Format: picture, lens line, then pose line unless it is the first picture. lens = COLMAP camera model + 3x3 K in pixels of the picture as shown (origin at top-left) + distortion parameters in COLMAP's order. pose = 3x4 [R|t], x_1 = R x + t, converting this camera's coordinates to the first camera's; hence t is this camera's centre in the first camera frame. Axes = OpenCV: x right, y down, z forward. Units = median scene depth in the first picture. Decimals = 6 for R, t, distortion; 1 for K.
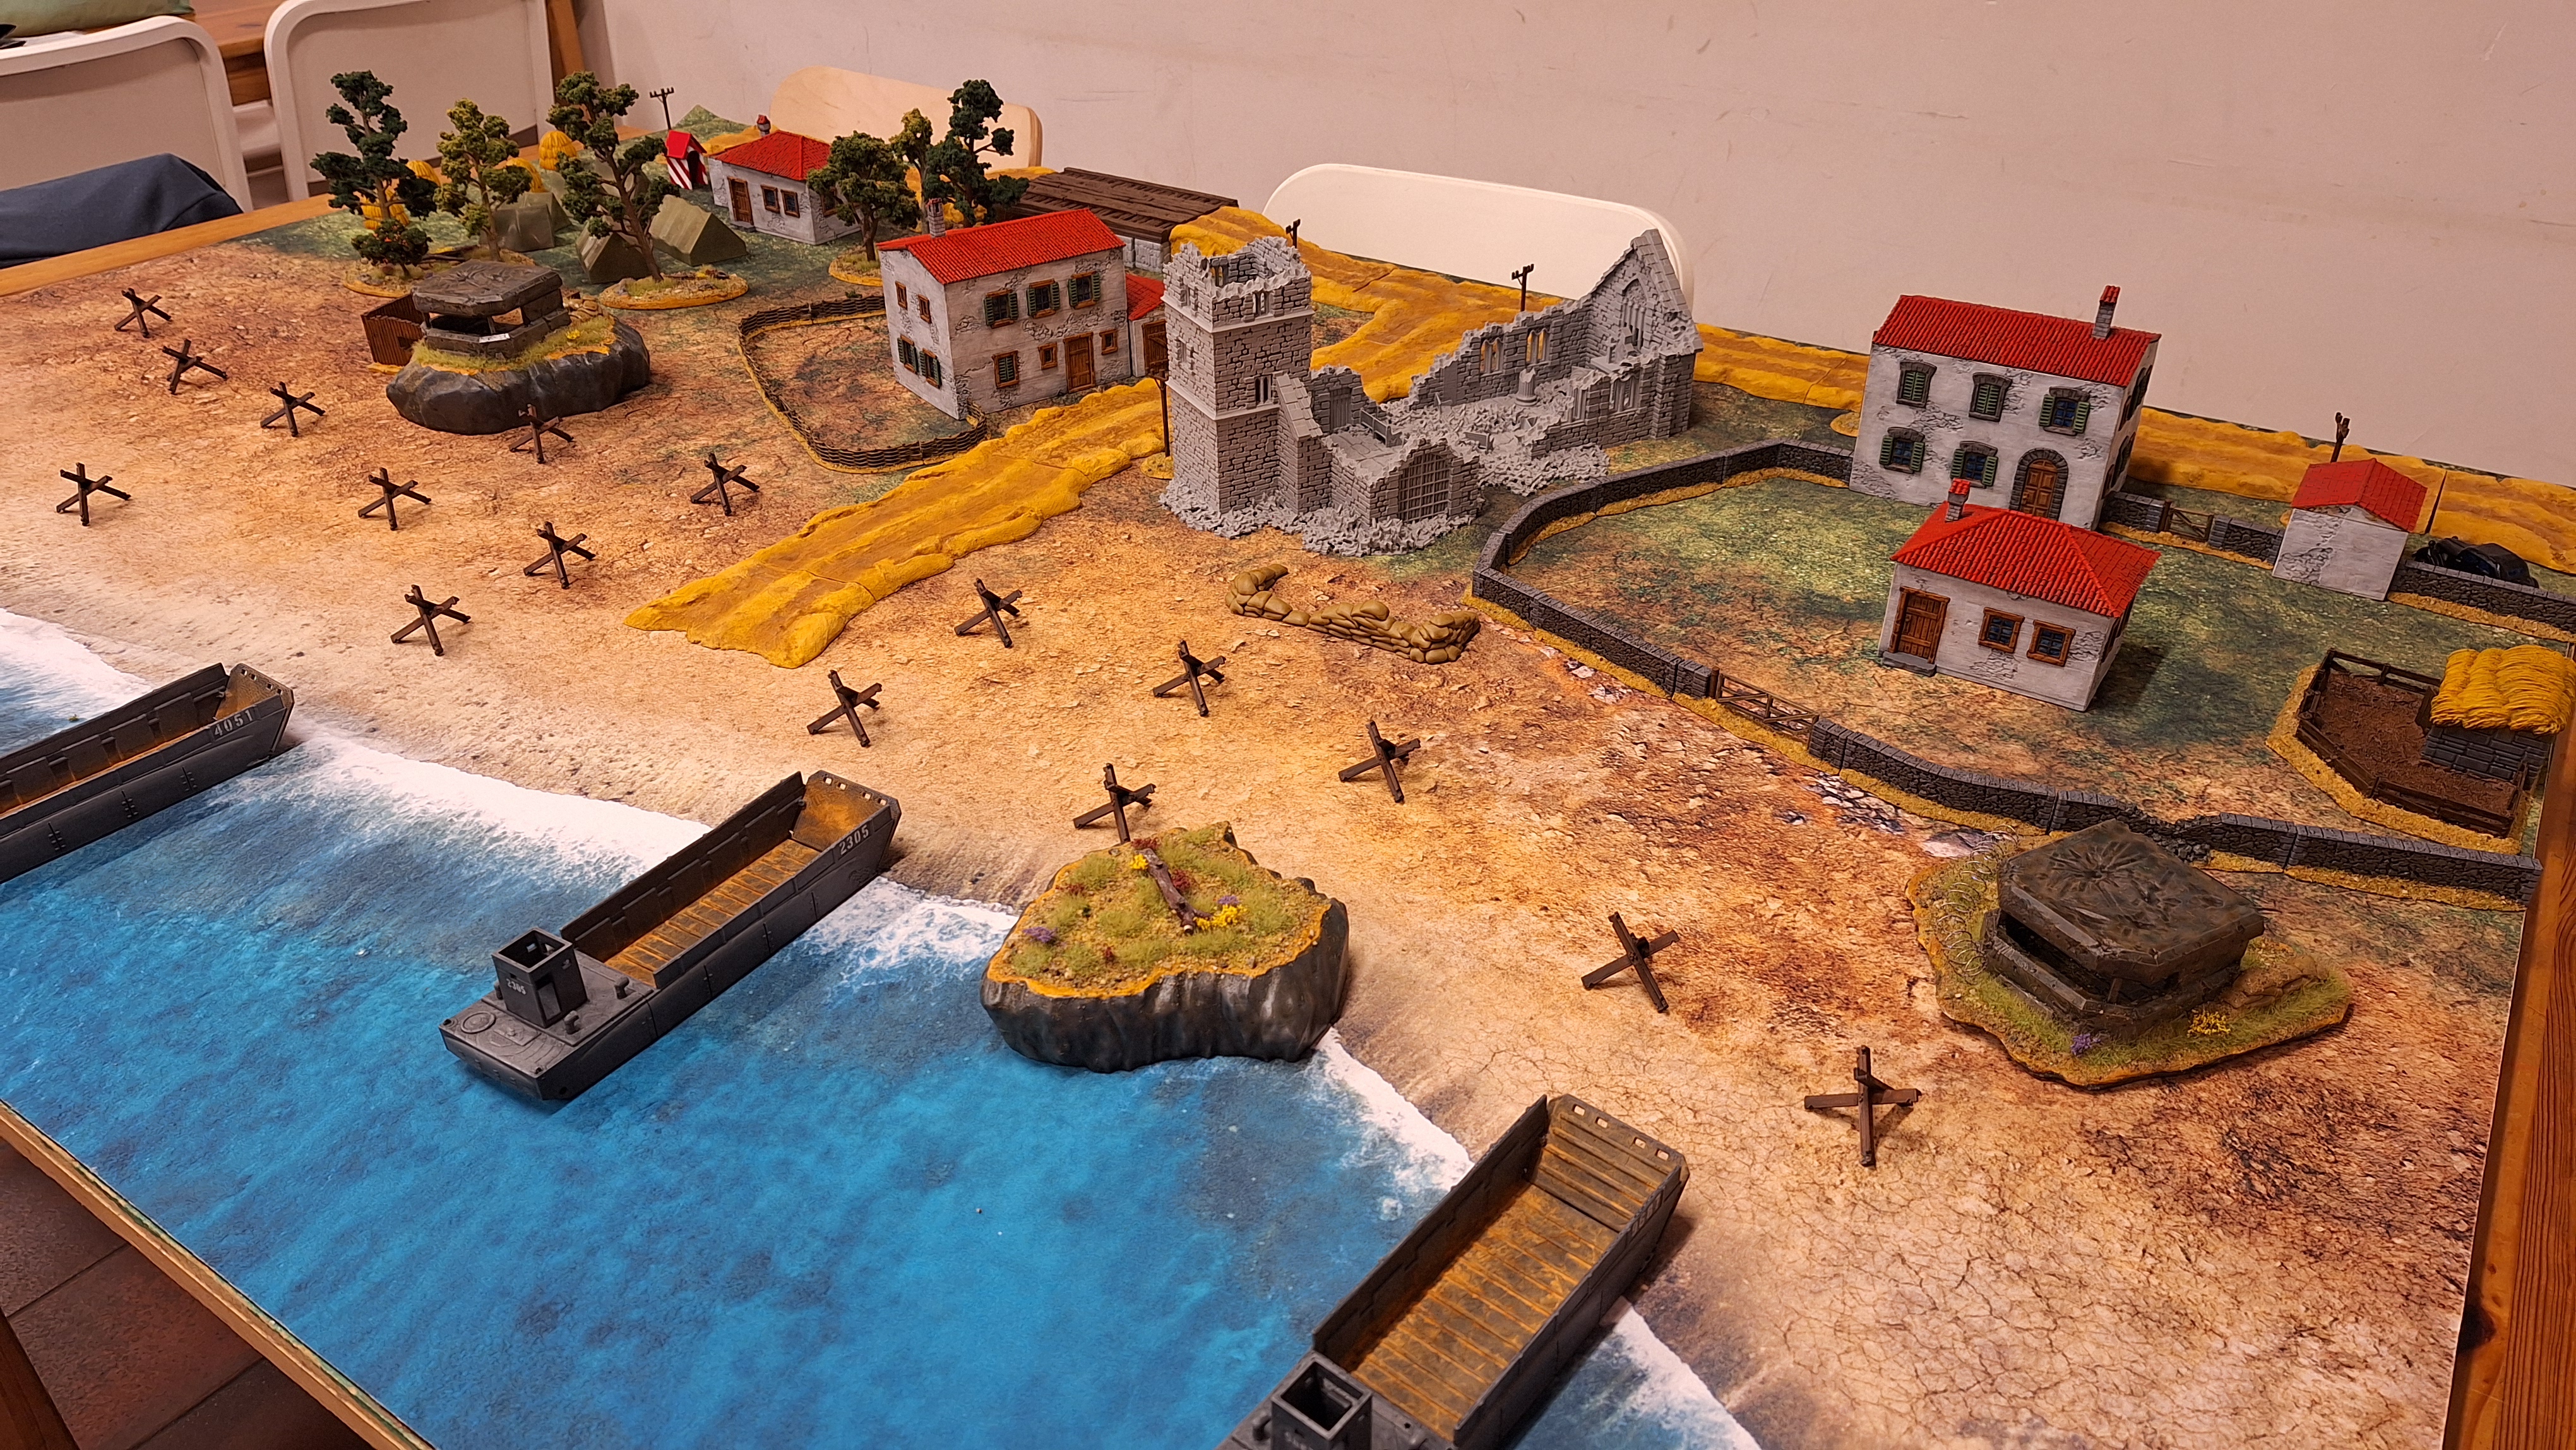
lens RADIAL K [[1708.5, 0, 1289.8], [0, 1708.5, 766.2], [0, 0, 1]] dist [0.093804, -0.146727]
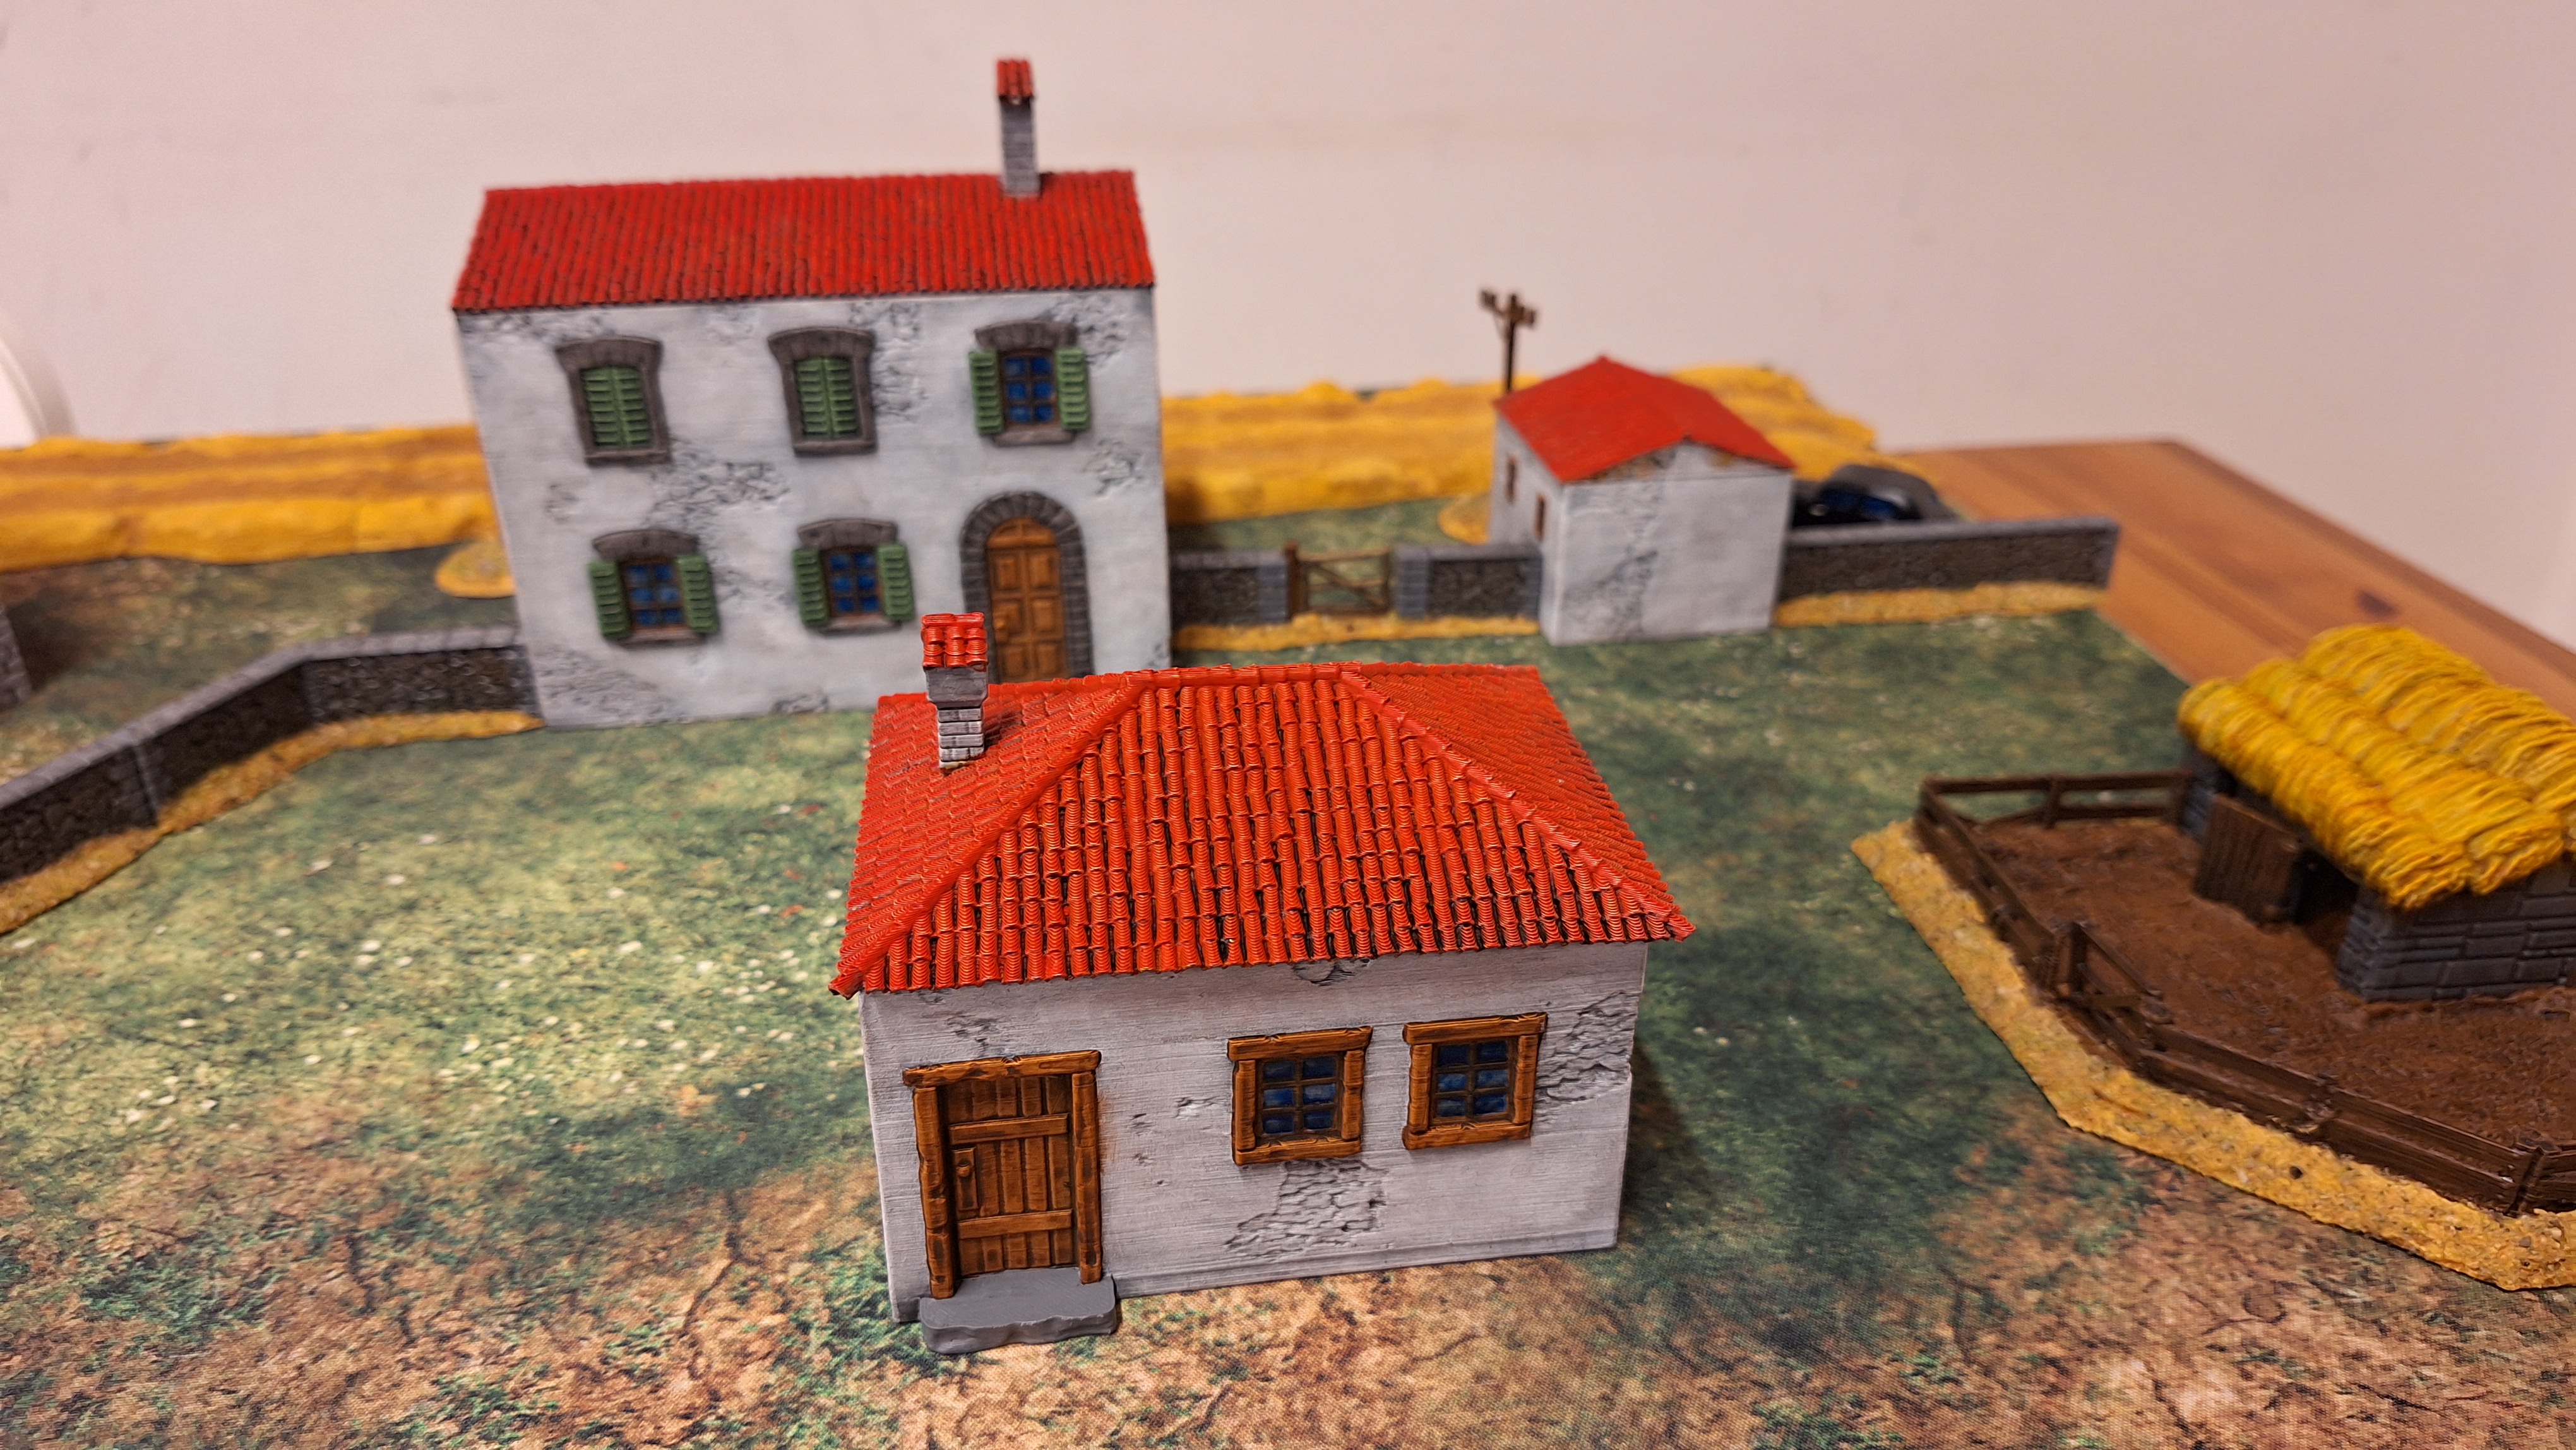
lens RADIAL K [[1845.3, 0, 1279.6], [0, 1845.3, 731.8], [0, 0, 1]] dist [0.078875, -0.174352]
pose [[0.733124, -0.295091, 0.612740, 0.246814], [0.366439, 0.930392, 0.009638, -0.133783], [-0.572933, 0.217467, 0.790226, 0.754363]]
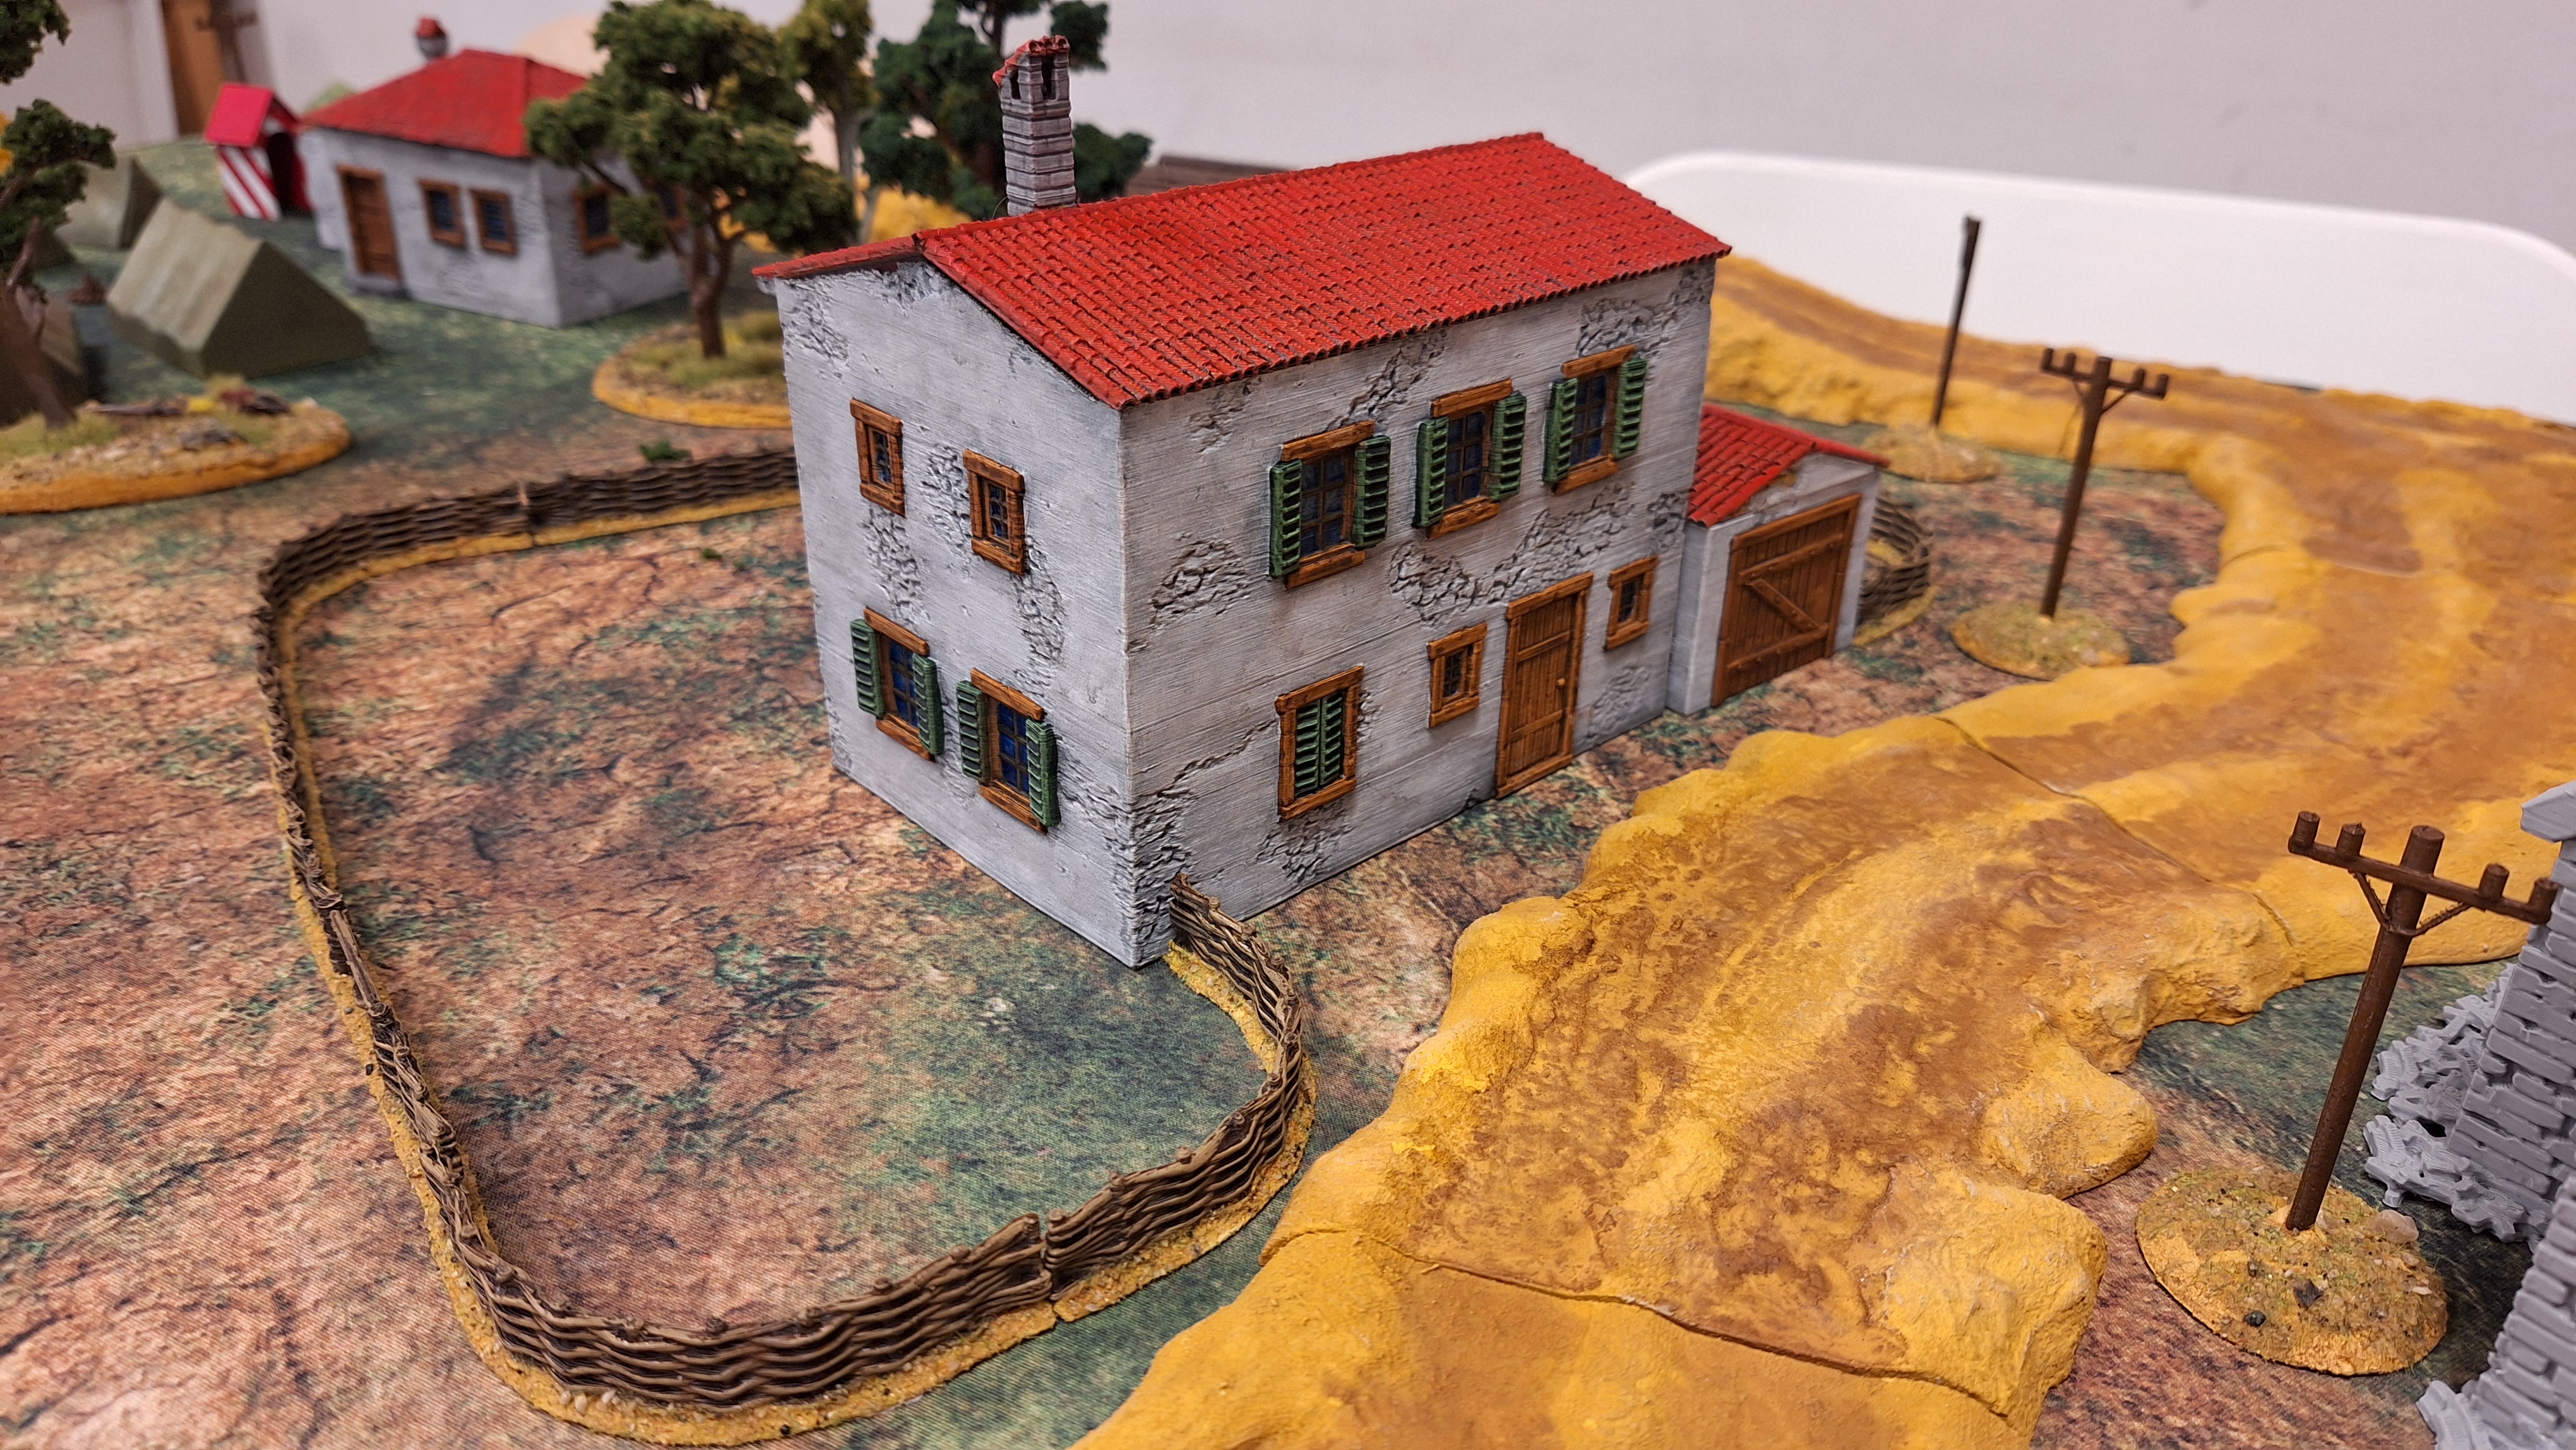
lens RADIAL K [[1768.7, 0, 1275.6], [0, 1768.7, 748.7], [0, 0, 1]] dist [0.065790, -0.105328]
pose [[0.995642, -0.032260, 0.087506, -0.263302], [0.040059, 0.995236, -0.088885, -0.284439], [-0.084221, 0.092003, 0.992191, 1.028062]]
